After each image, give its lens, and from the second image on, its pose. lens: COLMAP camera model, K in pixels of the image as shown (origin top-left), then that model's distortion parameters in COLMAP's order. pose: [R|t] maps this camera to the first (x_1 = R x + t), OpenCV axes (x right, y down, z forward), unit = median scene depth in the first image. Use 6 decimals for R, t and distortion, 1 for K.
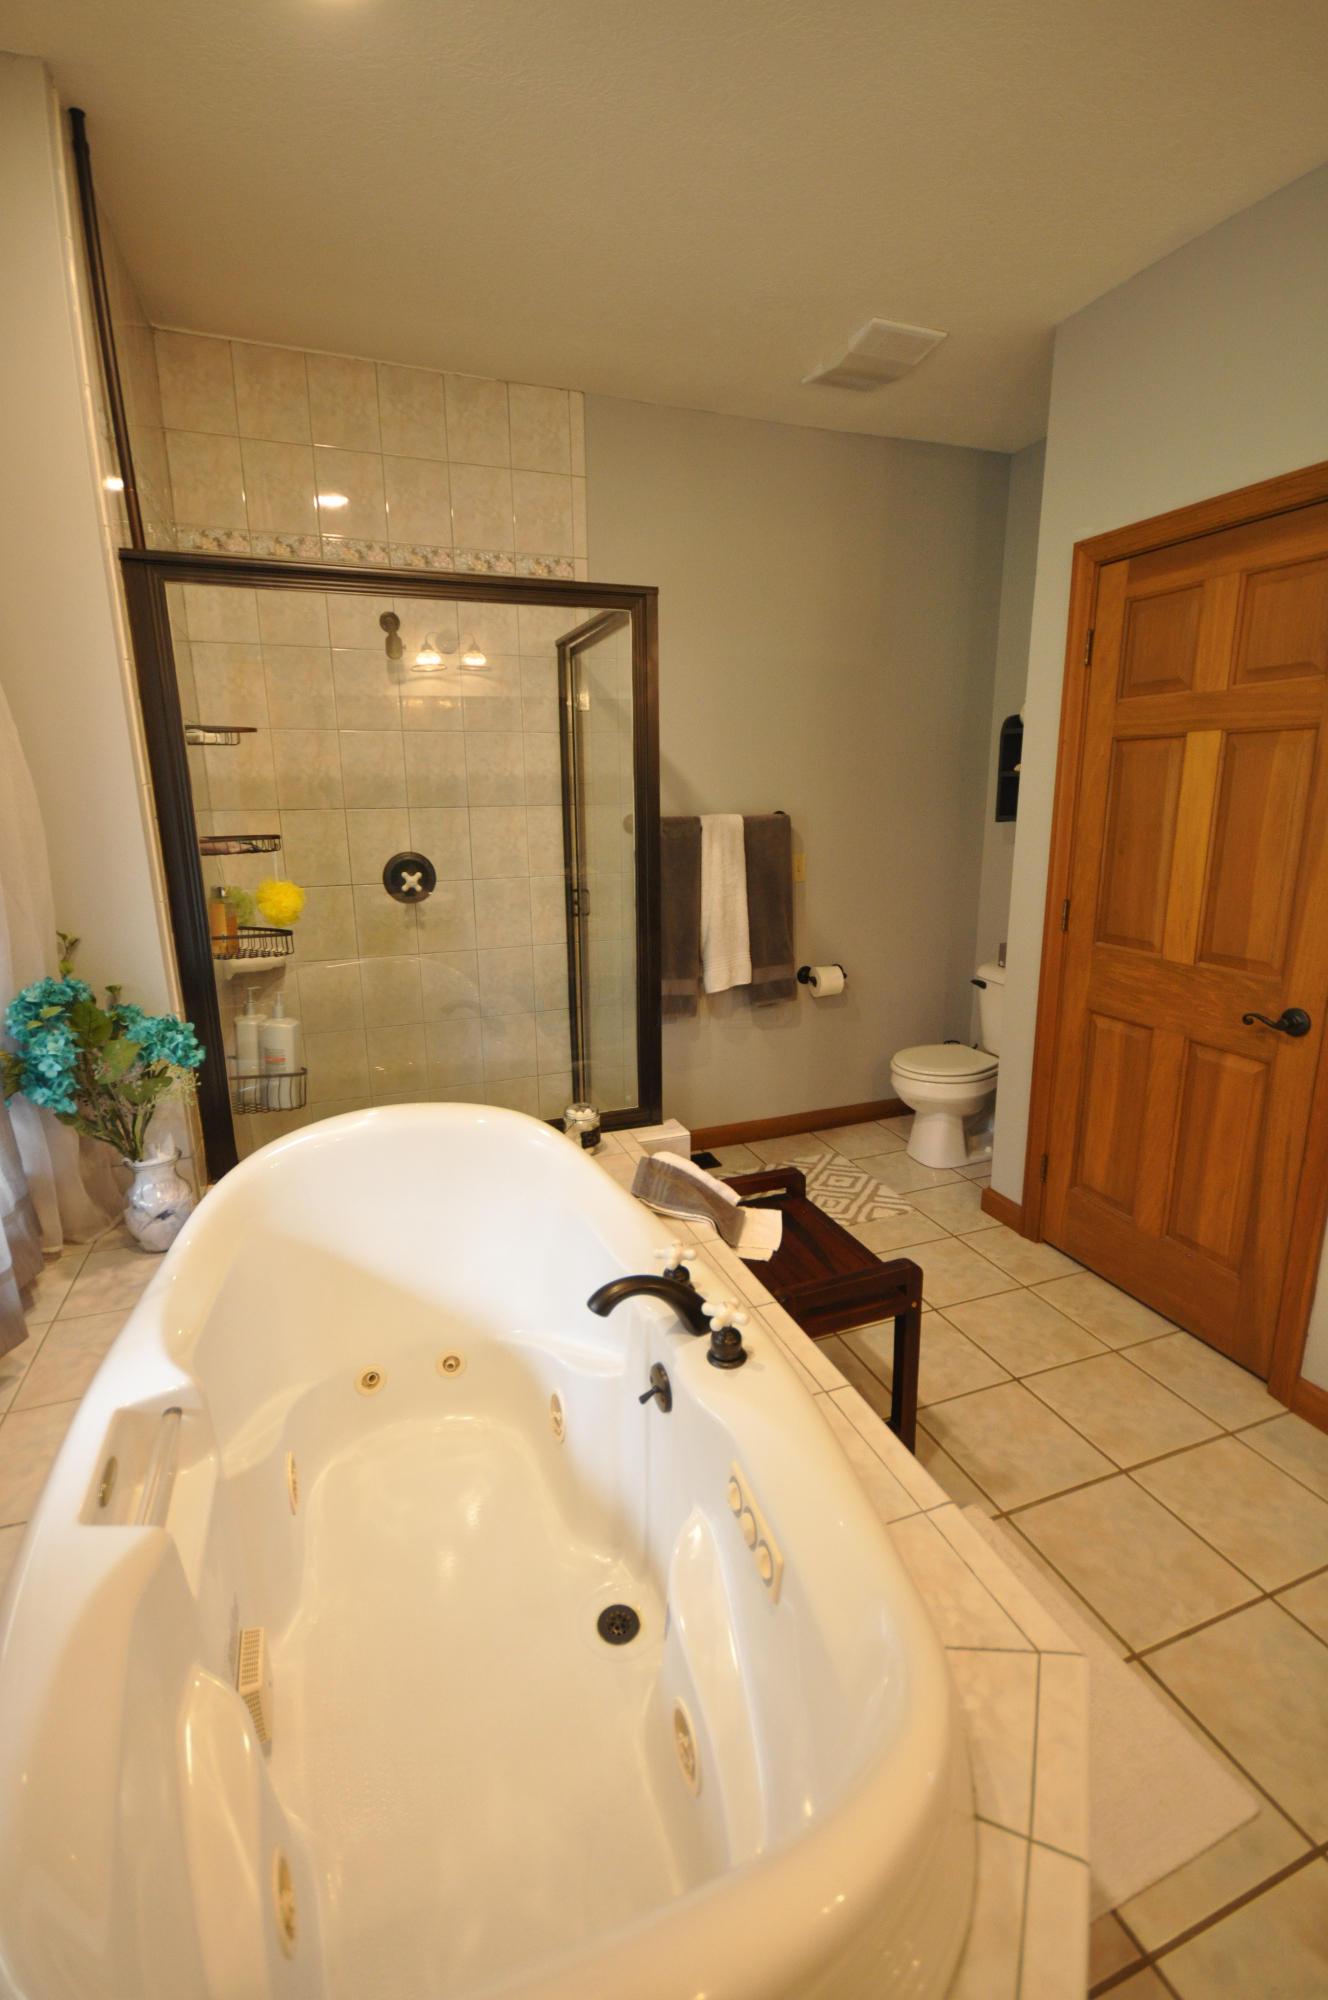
lens RADIAL K [[873.3, 0, 659.8], [0, 873.3, 985.9], [0, 0, 1]] dist [0.000031, -0.007515]
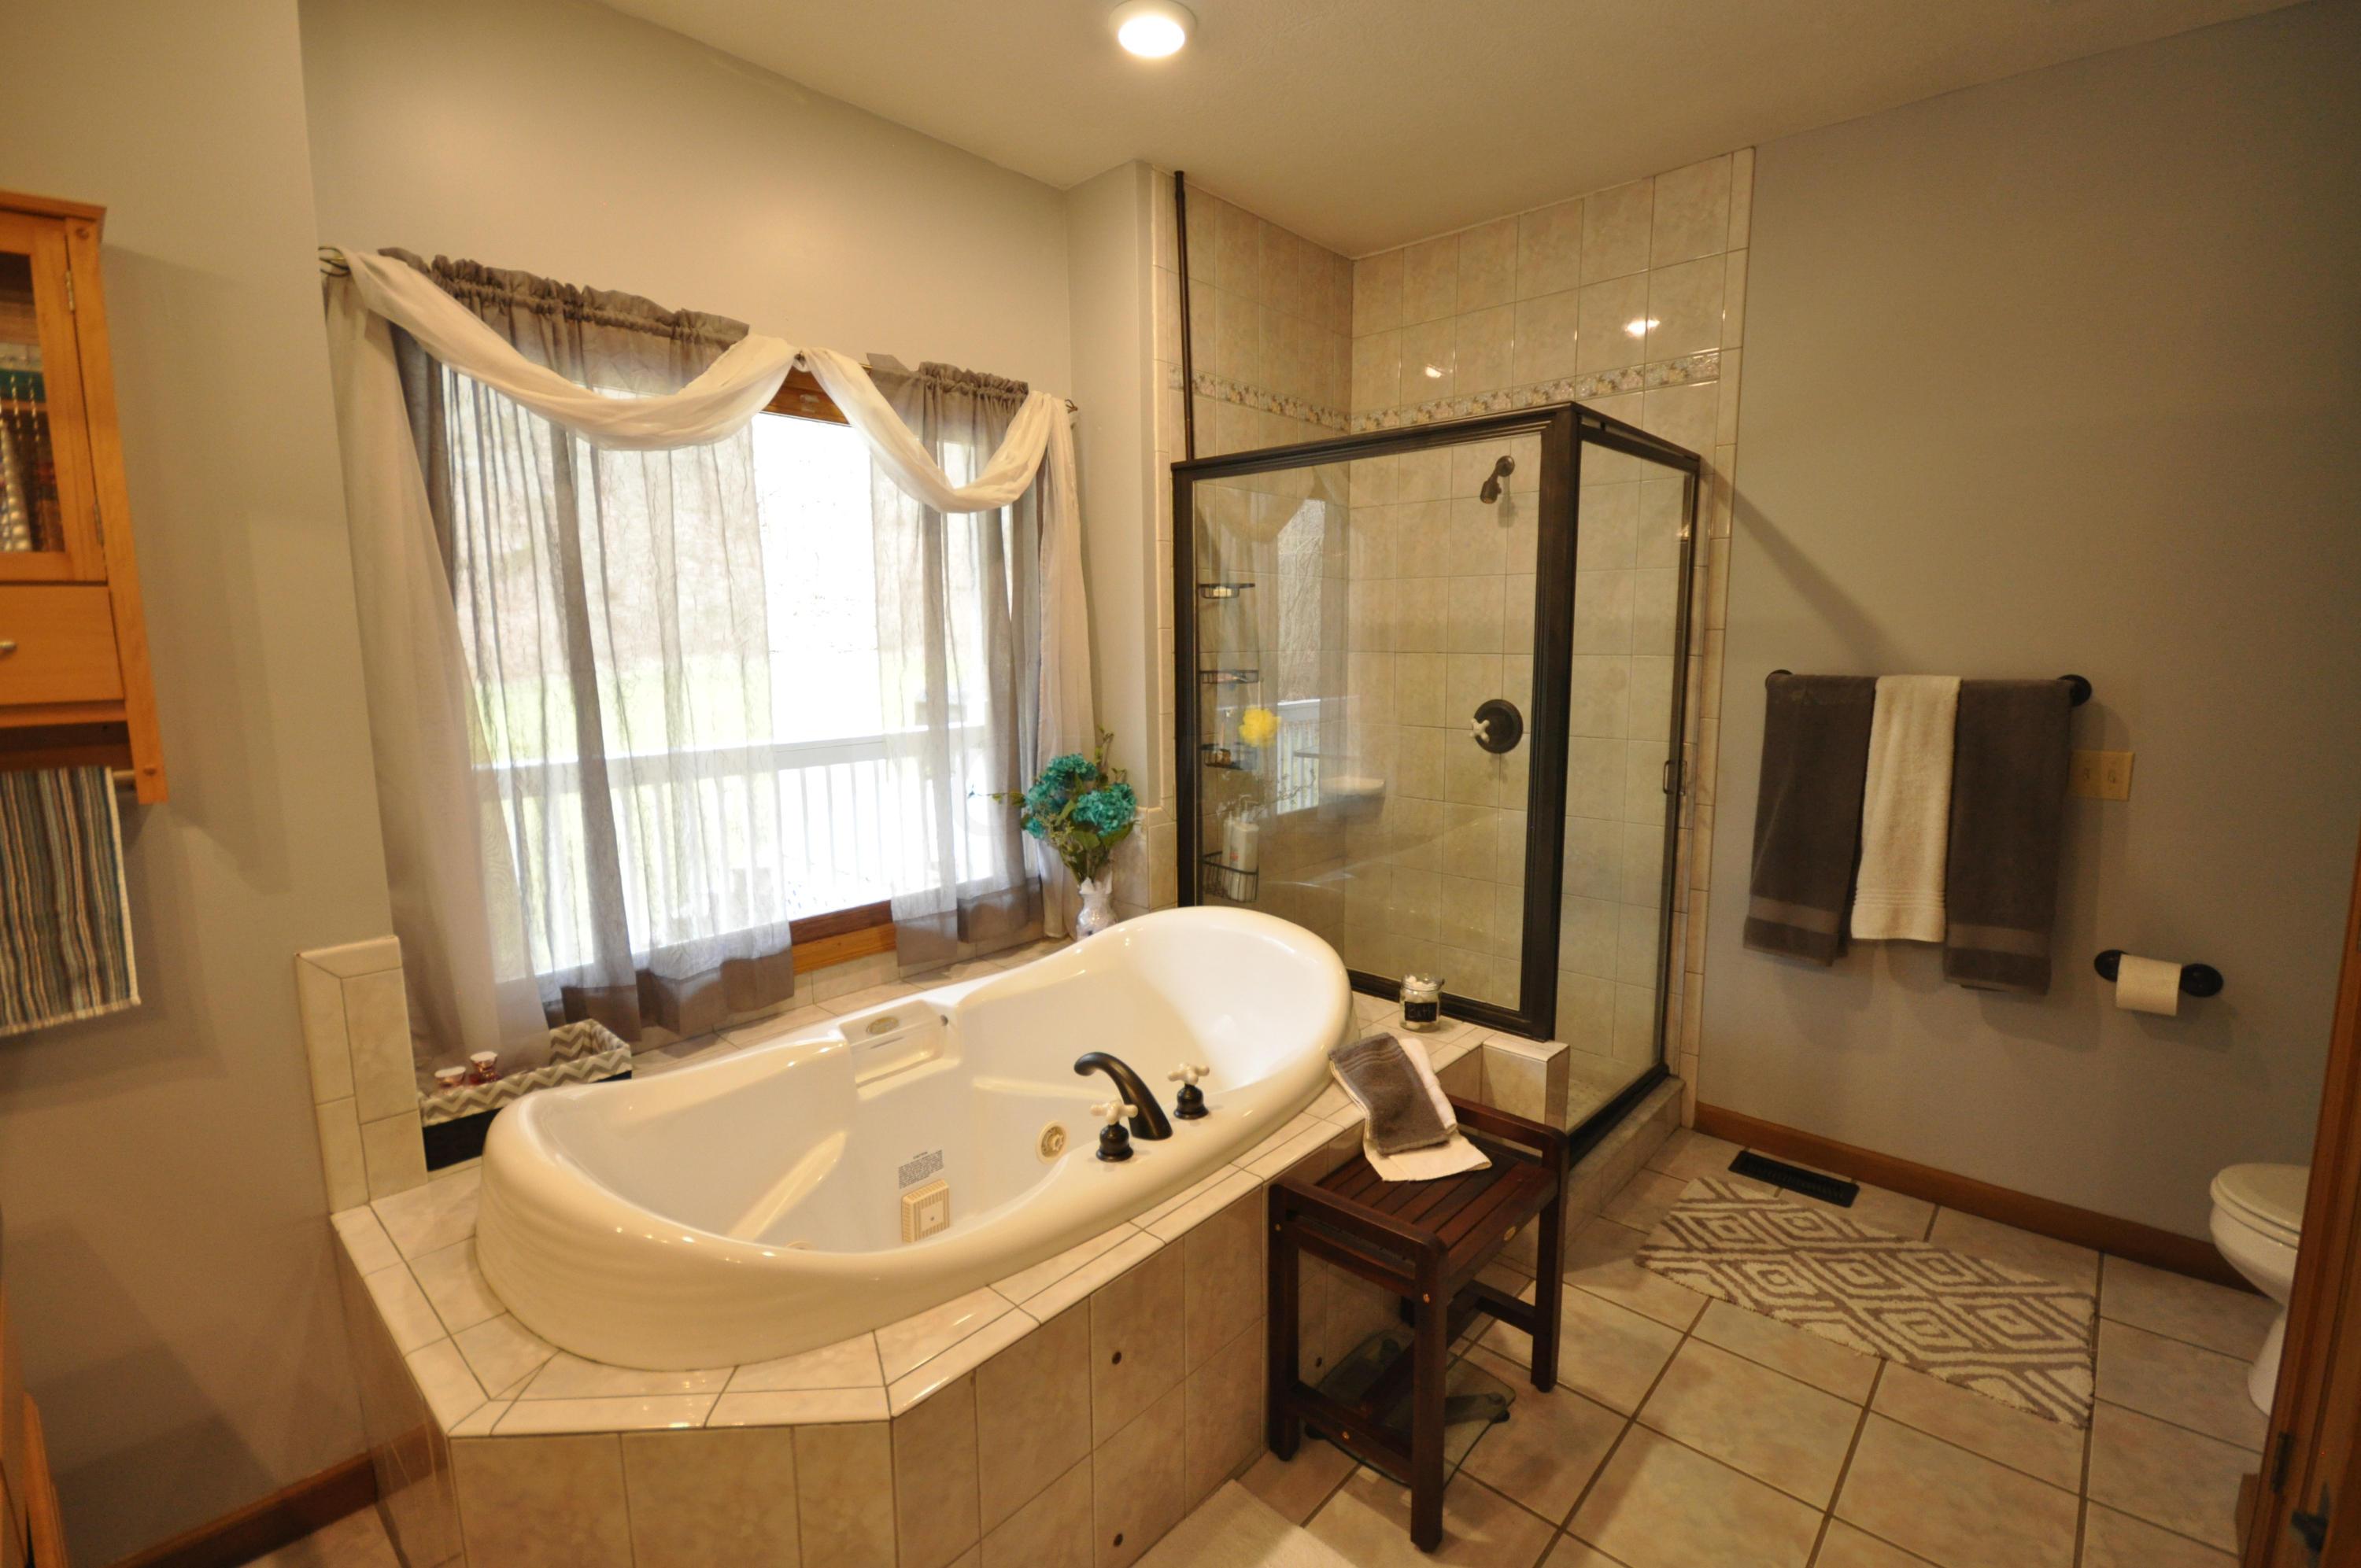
lens RADIAL K [[1030.8, 0, 1202.6], [0, 1030.8, 781.4], [0, 0, 1]] dist [0.000031, -0.007515]
pose [[0.463570, 0.130880, -0.876341, 0.576951], [-0.199844, 0.978991, 0.040496, -0.047878], [0.863230, 0.156358, 0.479986, 0.201470]]
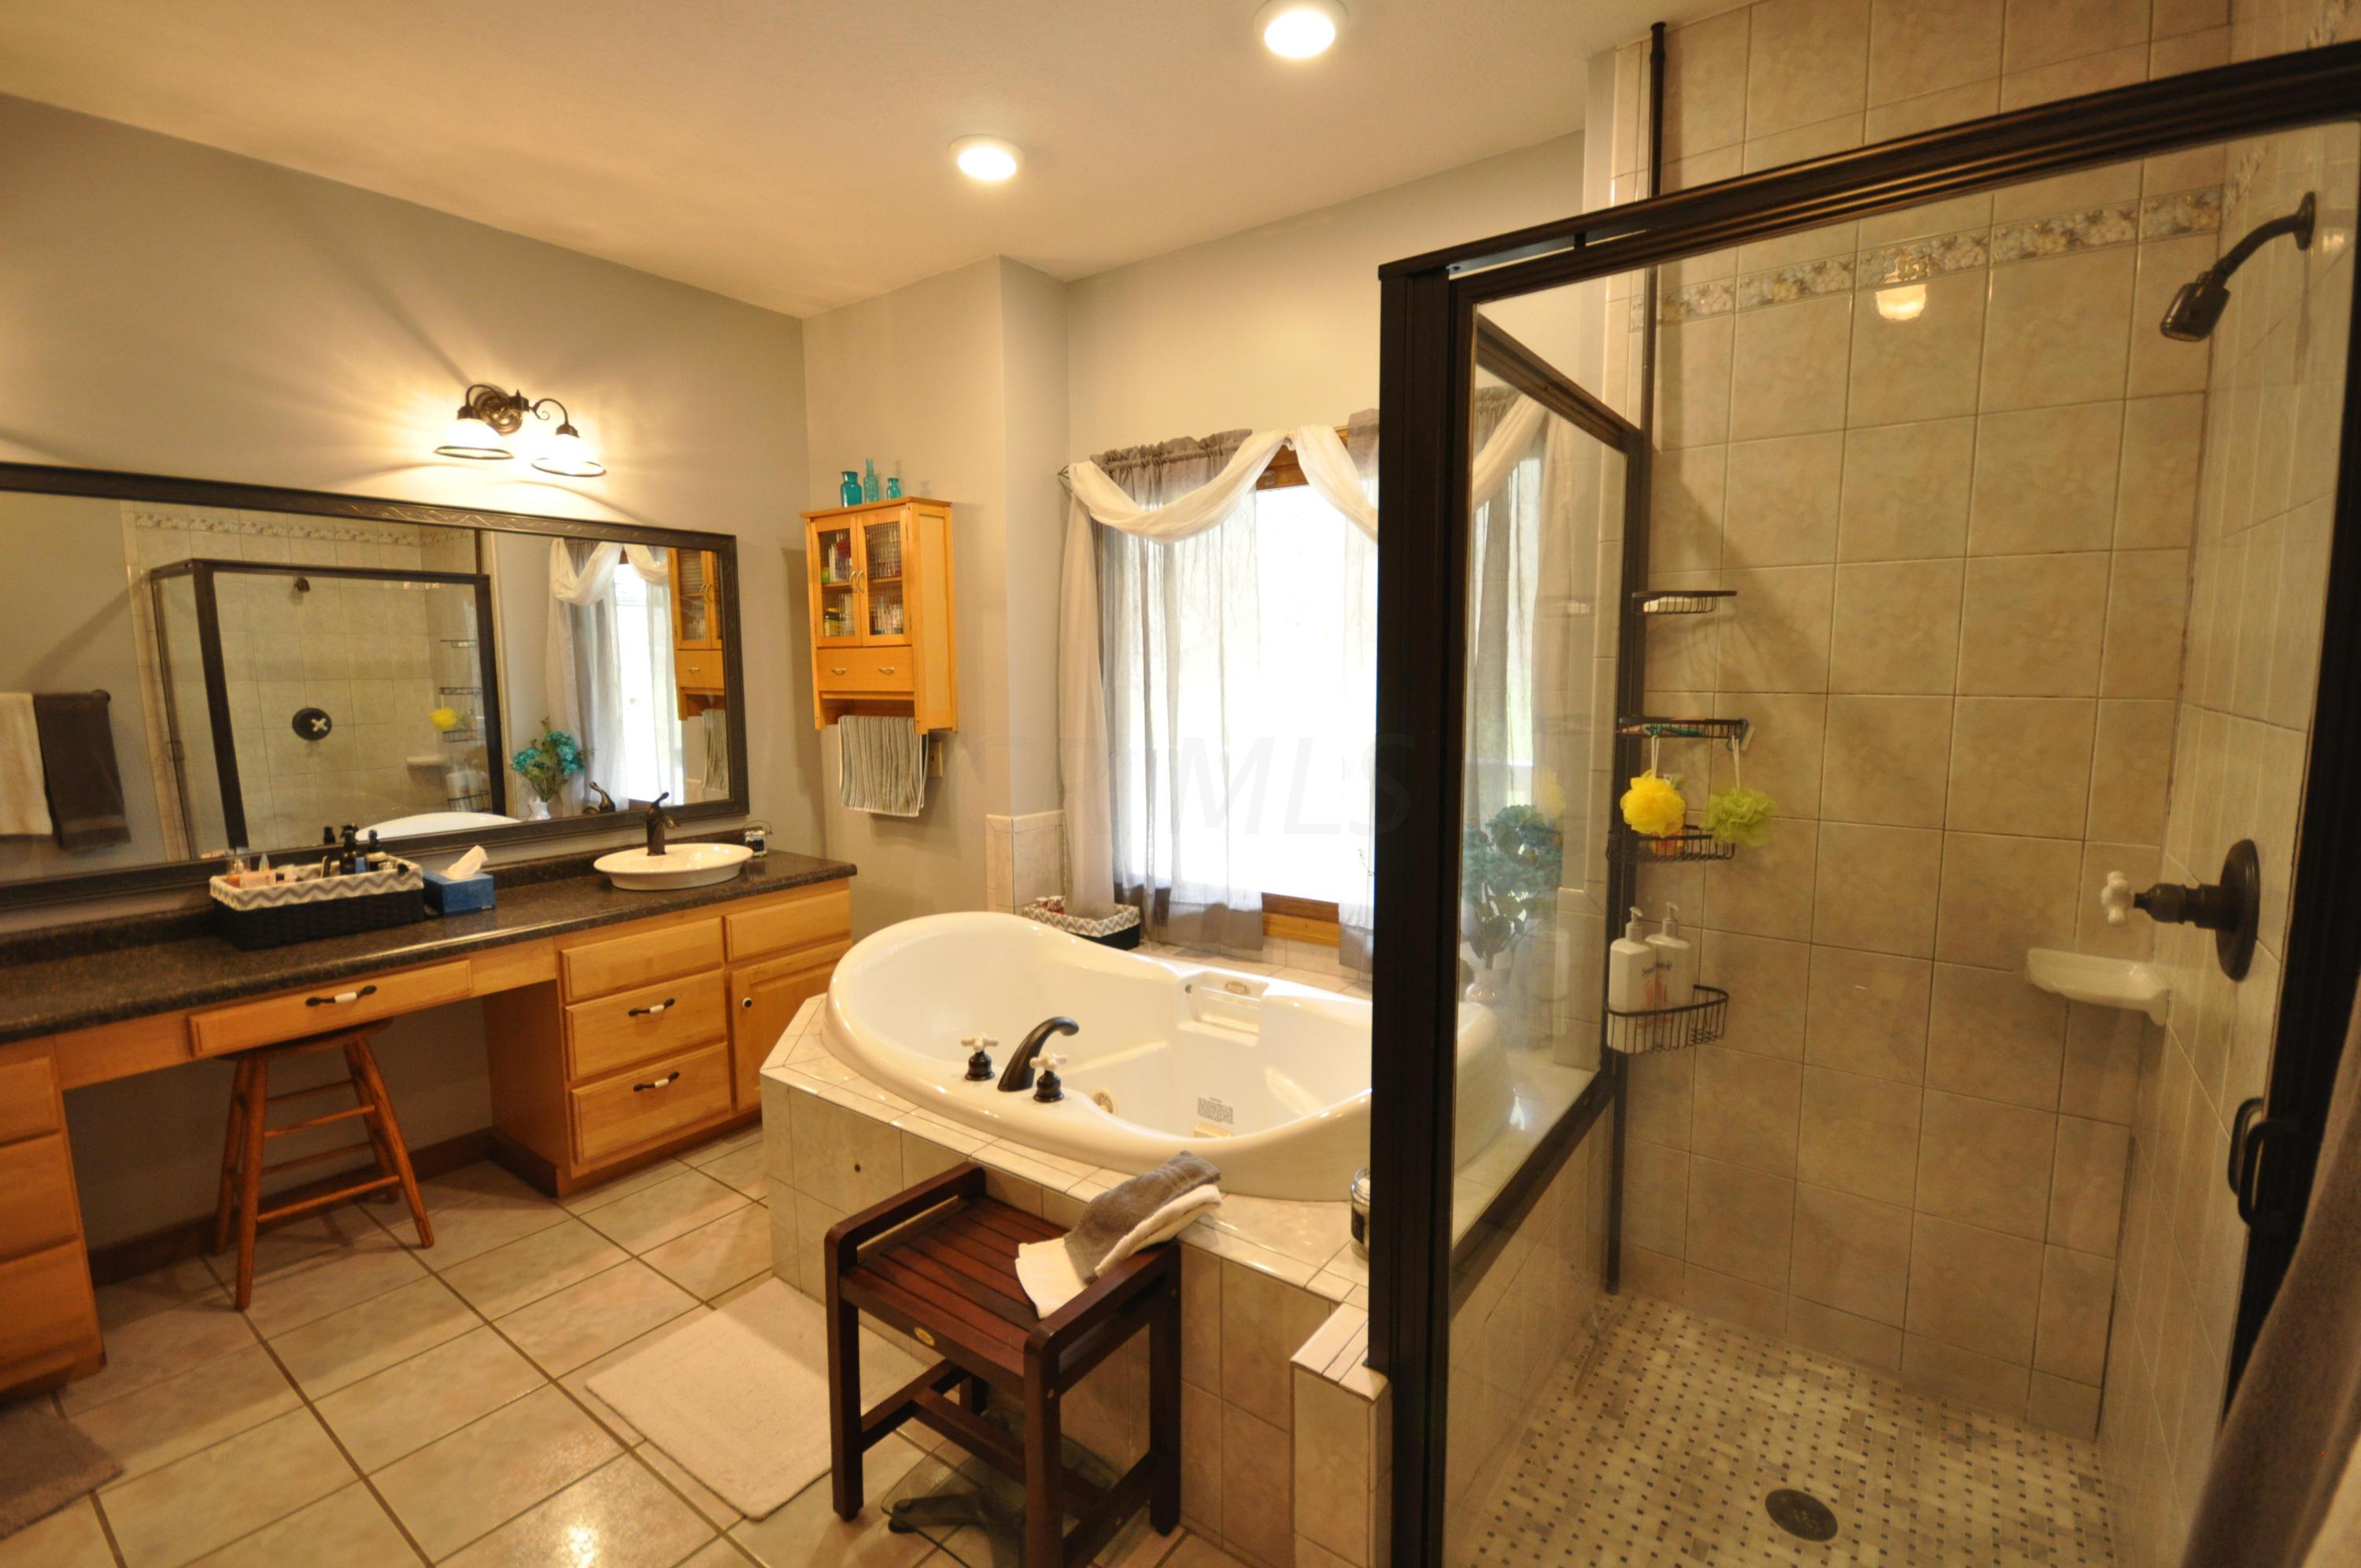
lens RADIAL K [[1030.8, 0, 1189.7], [0, 1030.8, 782.5], [0, 0, 1]] dist [0.000031, -0.007515]
pose [[-0.835702, 0.084417, -0.542657, 0.328183], [-0.105828, 0.944841, 0.309960, -0.261333], [0.538890, 0.316463, -0.780672, 1.083630]]
